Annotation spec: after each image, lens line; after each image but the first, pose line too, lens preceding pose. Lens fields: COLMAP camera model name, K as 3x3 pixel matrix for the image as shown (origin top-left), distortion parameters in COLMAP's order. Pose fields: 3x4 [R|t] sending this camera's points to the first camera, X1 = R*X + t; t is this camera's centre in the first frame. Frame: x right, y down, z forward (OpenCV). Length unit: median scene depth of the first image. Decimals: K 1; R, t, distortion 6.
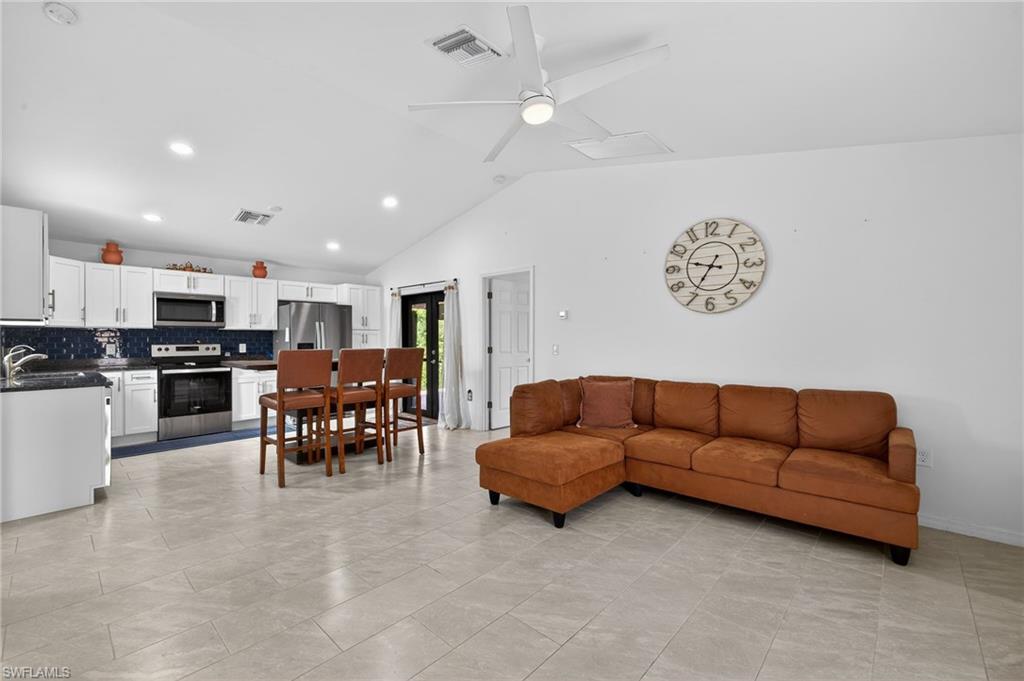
lens RADIAL K [[433.7, 0, 513.9], [0, 433.7, 337.4], [0, 0, 1]] dist [0.005287, 0.000135]
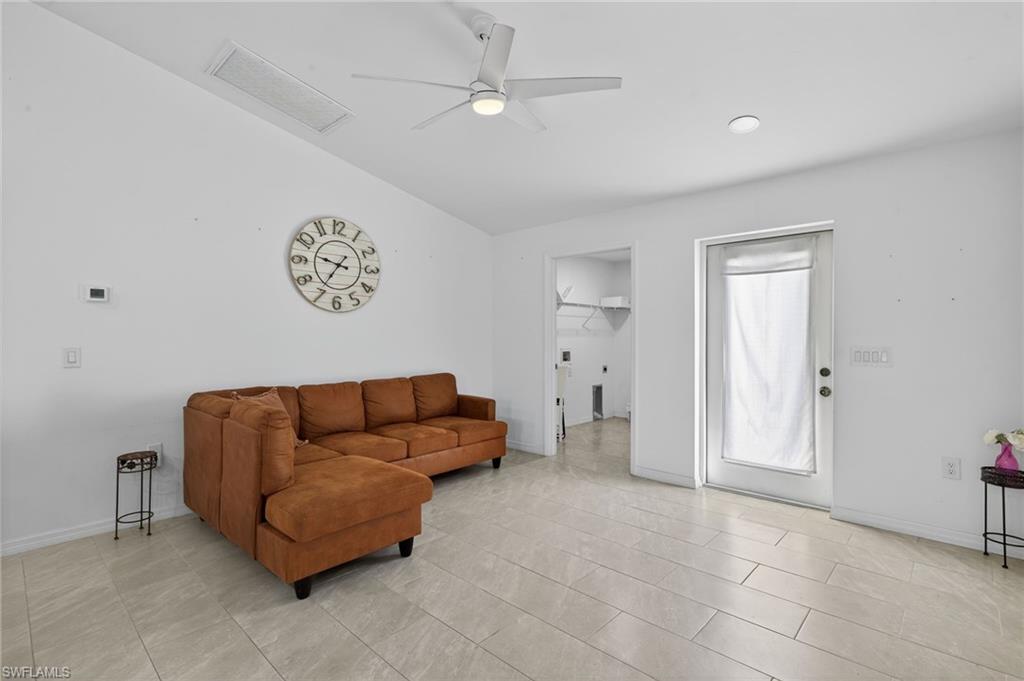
lens RADIAL K [[483.2, 0, 508.5], [0, 483.2, 337.3], [0, 0, 1]] dist [0.002445, -0.000049]
pose [[-0.000393, 0.002695, 0.999996, -0.554852], [-0.001131, 0.999996, -0.002696, 0.003833], [-0.999999, -0.001132, -0.000390, 0.516212]]
